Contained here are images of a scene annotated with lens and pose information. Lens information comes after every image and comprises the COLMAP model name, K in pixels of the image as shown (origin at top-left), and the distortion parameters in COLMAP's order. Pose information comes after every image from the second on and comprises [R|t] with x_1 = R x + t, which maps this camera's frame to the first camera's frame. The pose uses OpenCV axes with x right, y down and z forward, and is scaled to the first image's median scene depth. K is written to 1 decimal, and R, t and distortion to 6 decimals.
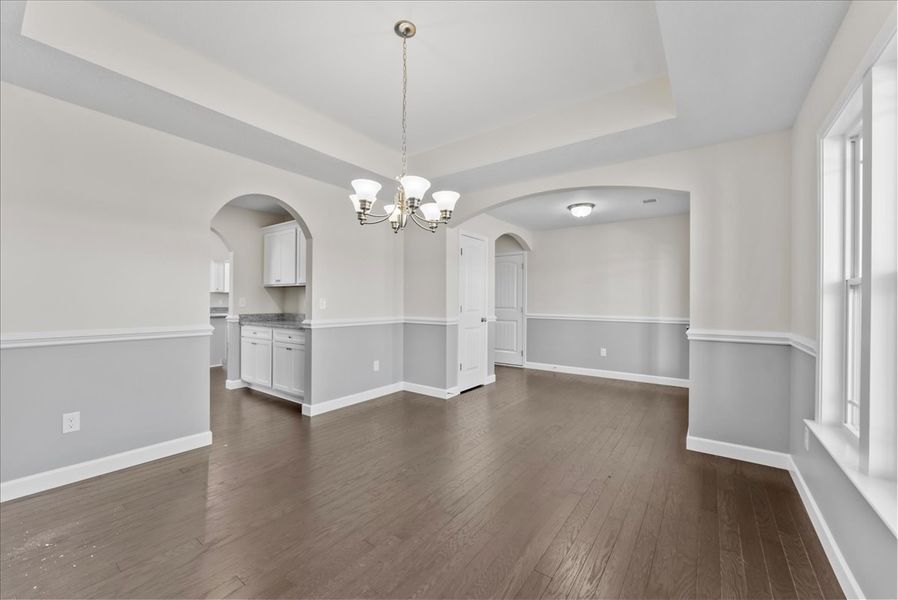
lens RADIAL K [[362.0, 0, 447.8], [0, 362.0, 301.2], [0, 0, 1]] dist [-0.002729, -0.000360]
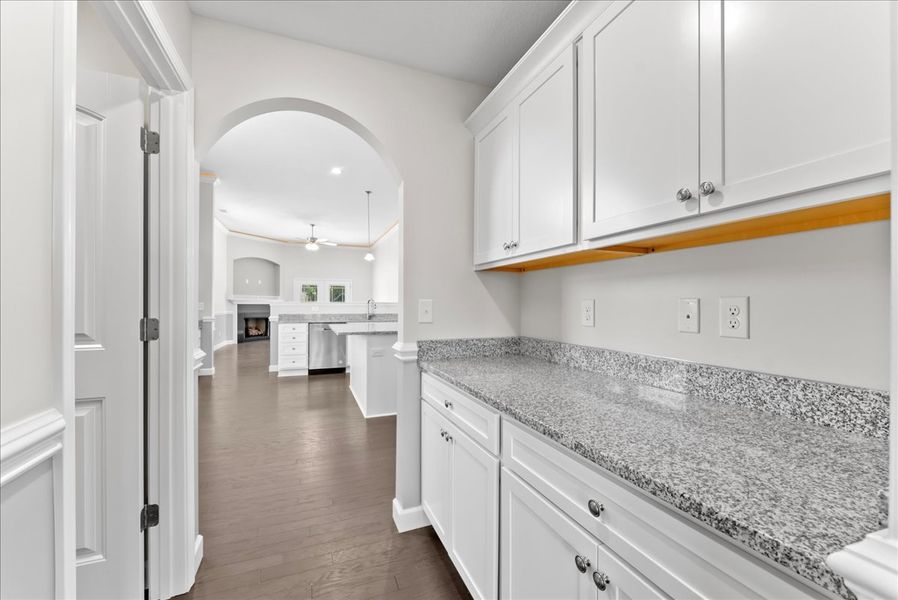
lens RADIAL K [[362.0, 0, 447.8], [0, 362.0, 301.2], [0, 0, 1]] dist [-0.002729, -0.000360]
pose [[0.848568, -0.011189, -0.528967, -0.338703], [0.007220, 0.999928, -0.009569, -0.002567], [0.529037, 0.004301, 0.848588, 0.678901]]
